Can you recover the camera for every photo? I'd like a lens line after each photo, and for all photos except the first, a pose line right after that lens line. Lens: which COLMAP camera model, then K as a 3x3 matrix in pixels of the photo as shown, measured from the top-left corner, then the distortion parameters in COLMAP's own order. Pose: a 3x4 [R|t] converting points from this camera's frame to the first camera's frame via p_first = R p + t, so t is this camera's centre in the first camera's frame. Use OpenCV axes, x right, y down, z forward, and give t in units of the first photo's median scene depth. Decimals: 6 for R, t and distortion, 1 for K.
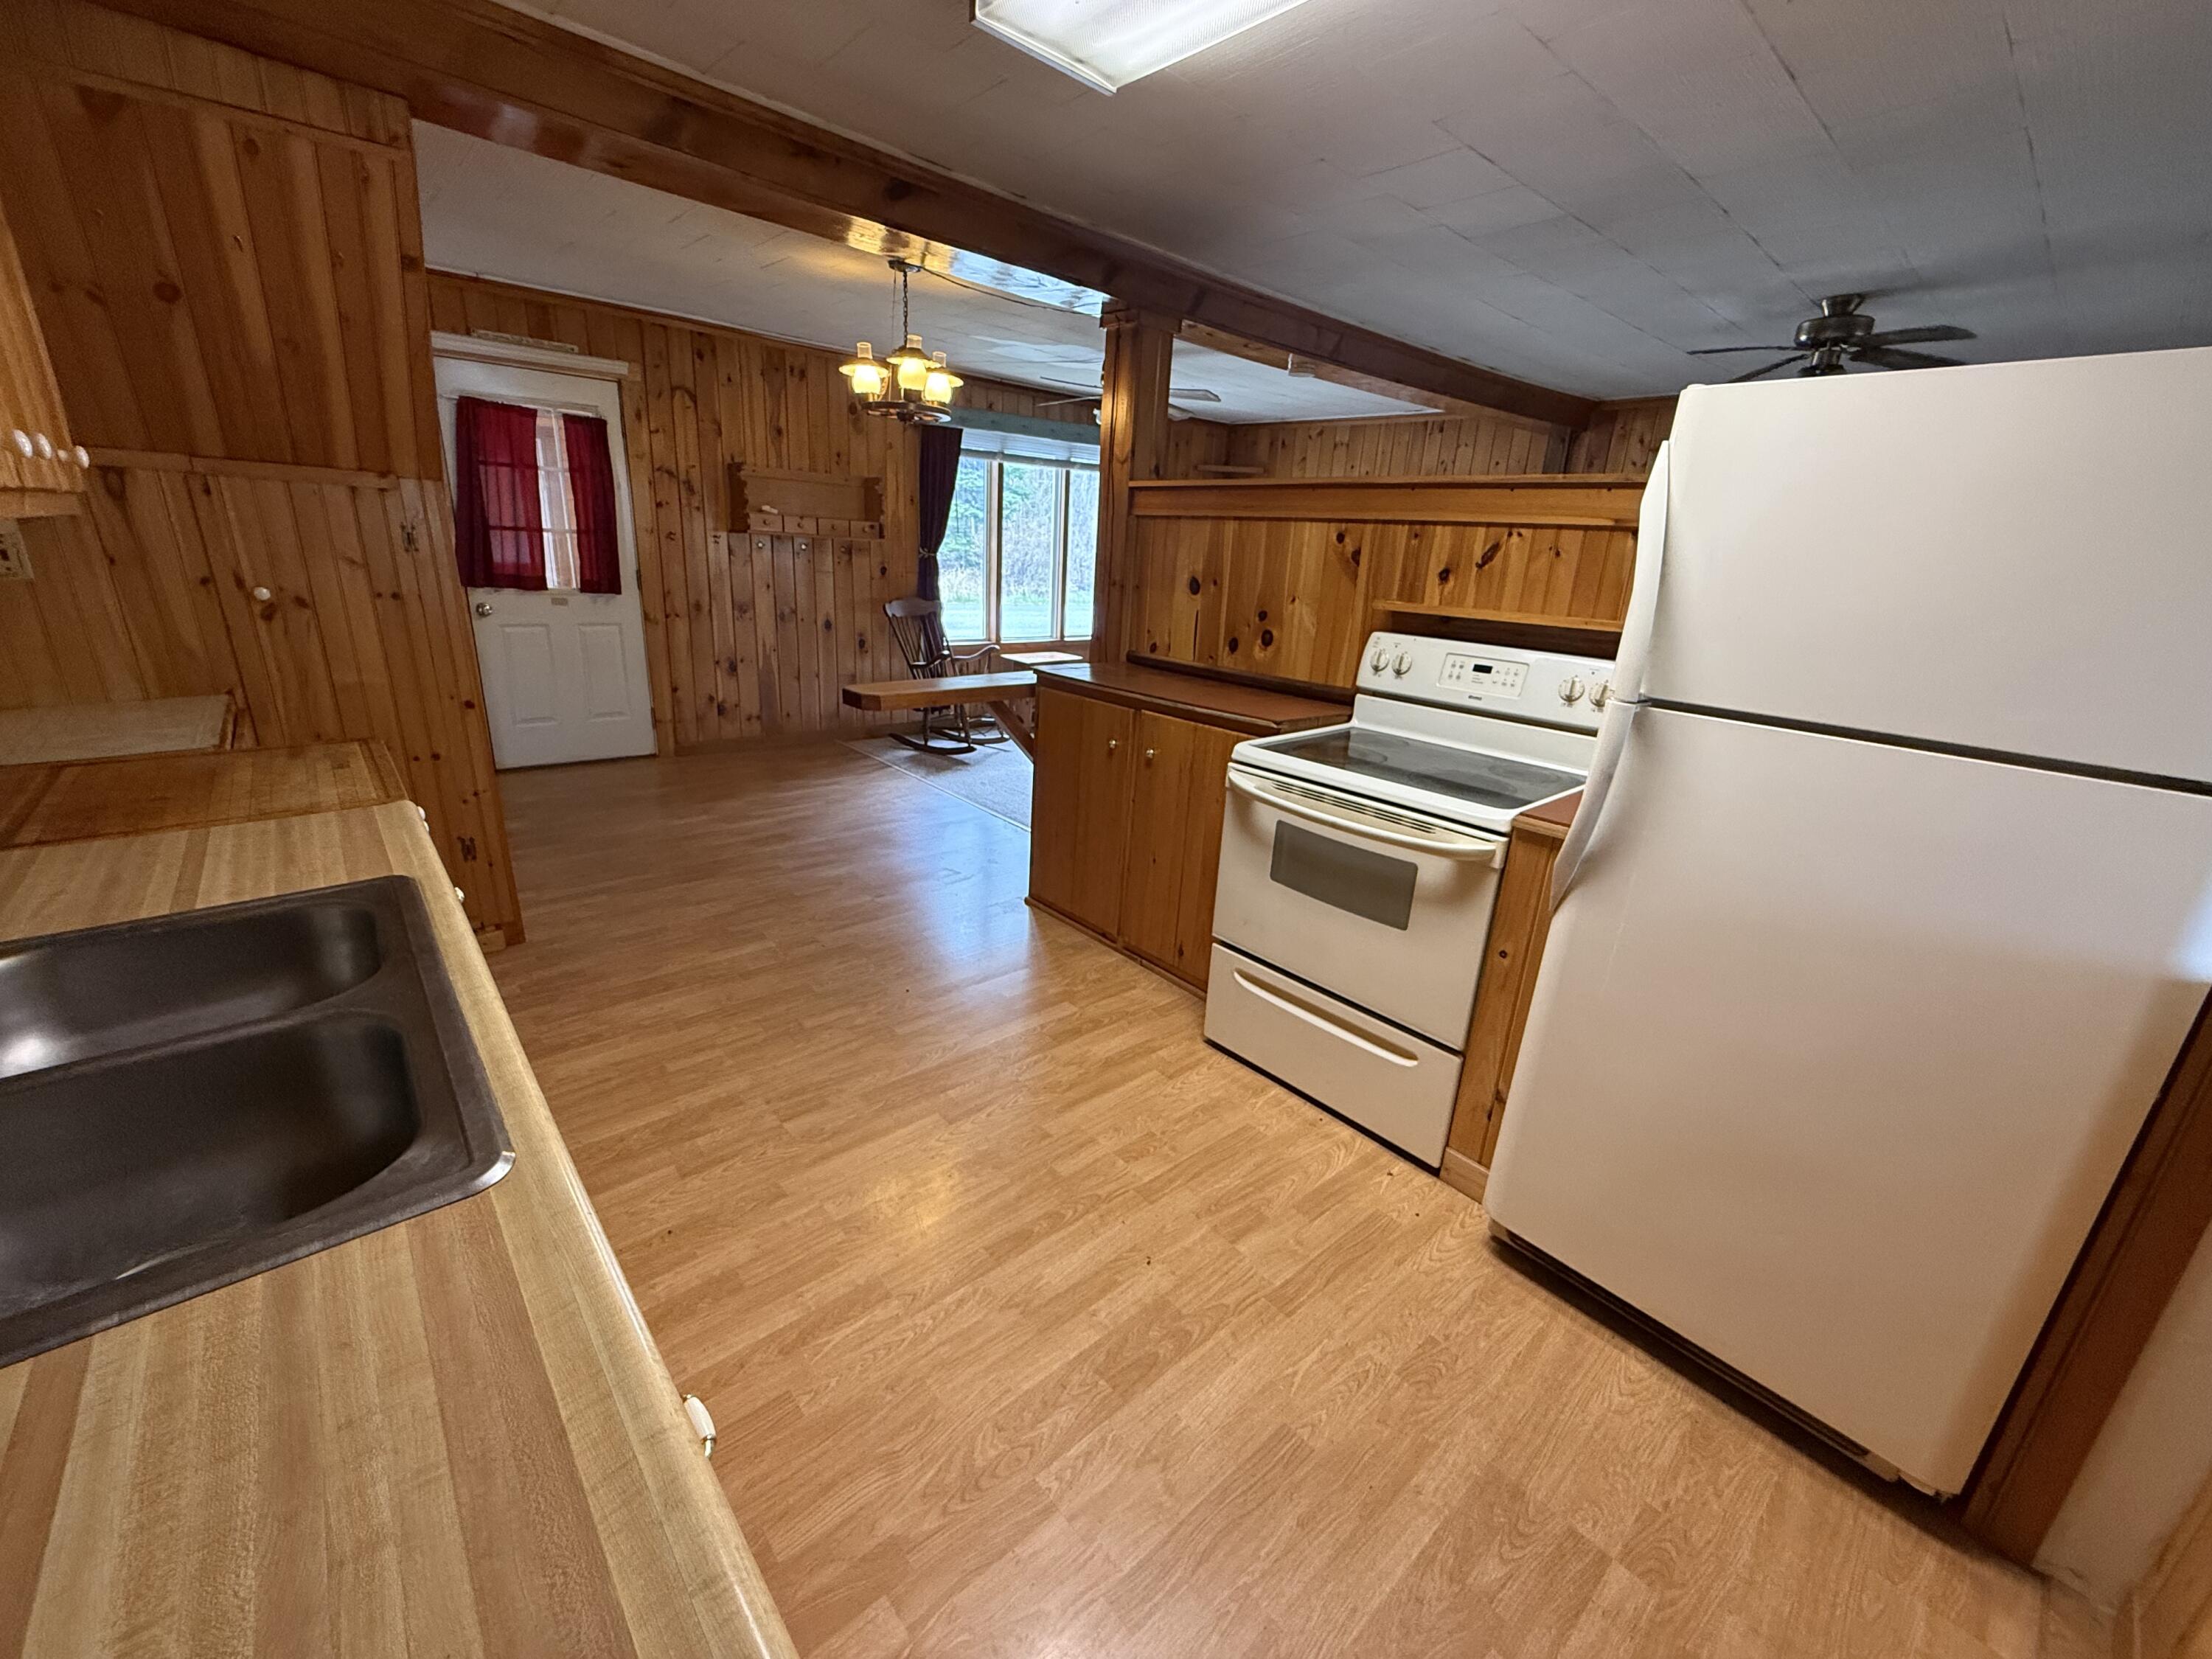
lens RADIAL K [[881.3, 0, 1106.0], [0, 881.3, 829.5], [0, 0, 1]] dist [-0.000394, -0.000029]
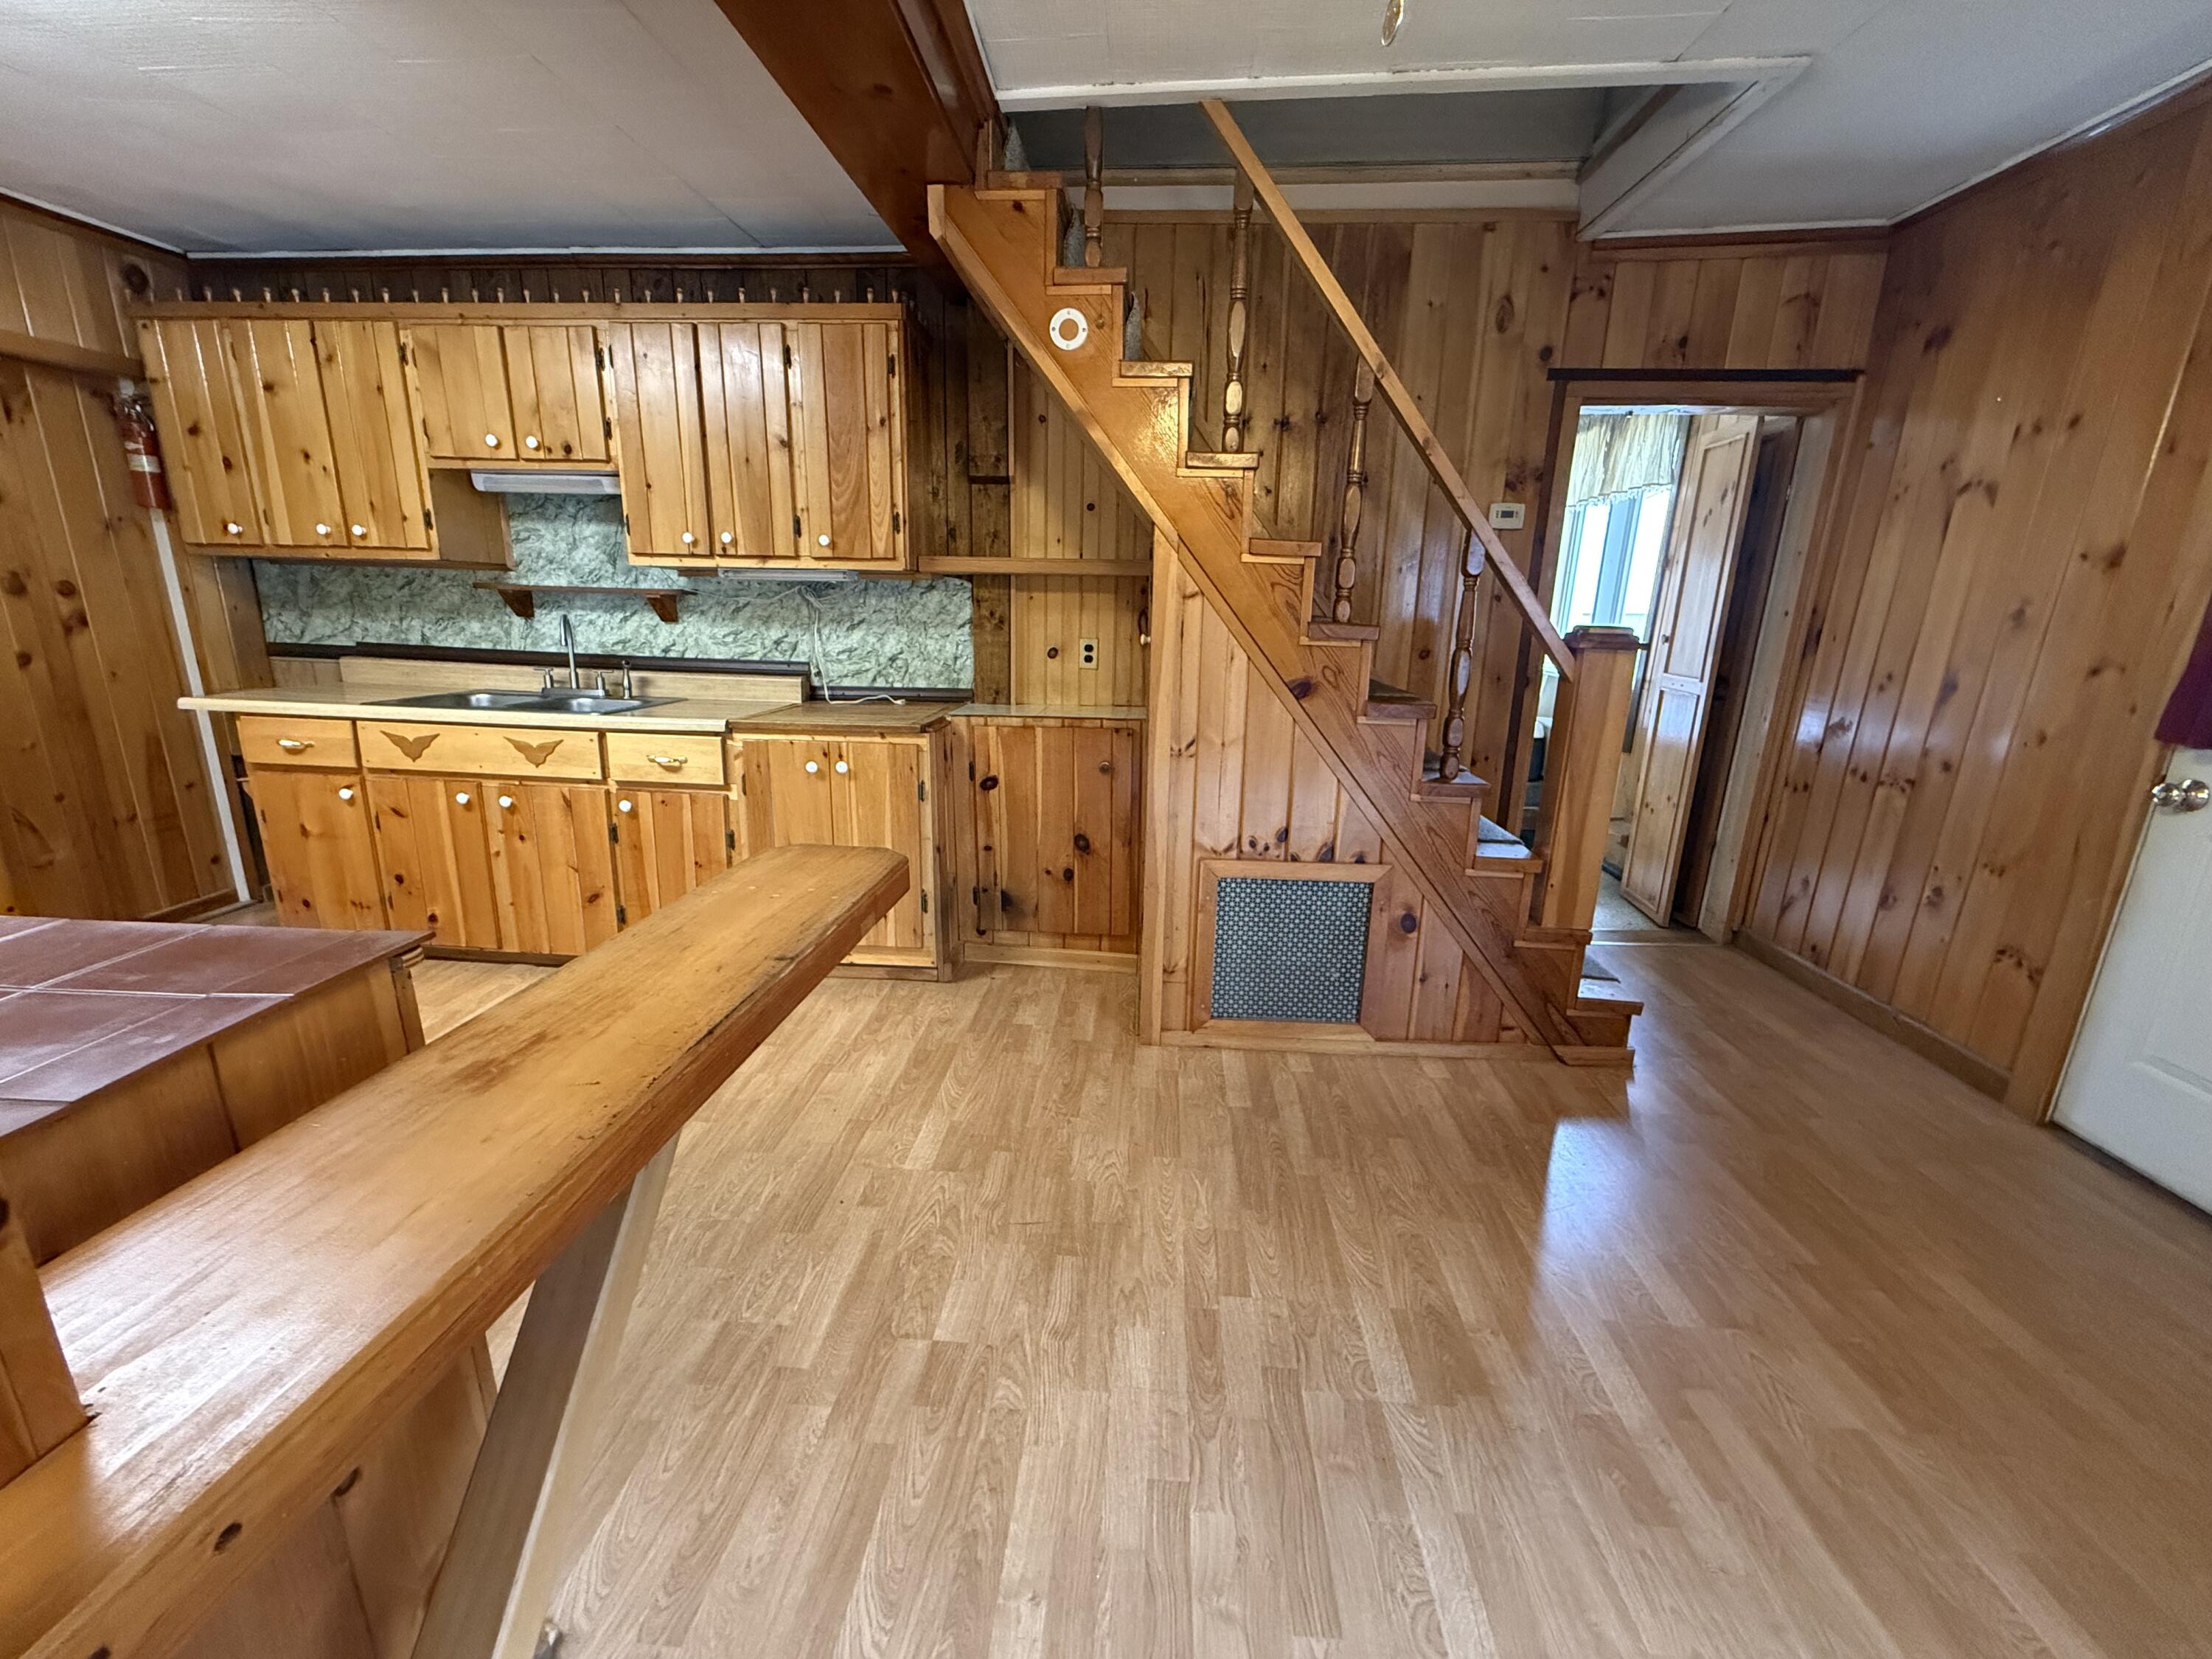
lens RADIAL K [[881.3, 0, 1106.0], [0, 881.3, 829.5], [0, 0, 1]] dist [-0.000394, -0.000029]
pose [[-0.704081, 0.111686, -0.701282, -0.045966], [-0.276953, 0.866163, 0.416003, -0.354444], [0.653886, 0.487122, -0.578917, 1.204304]]
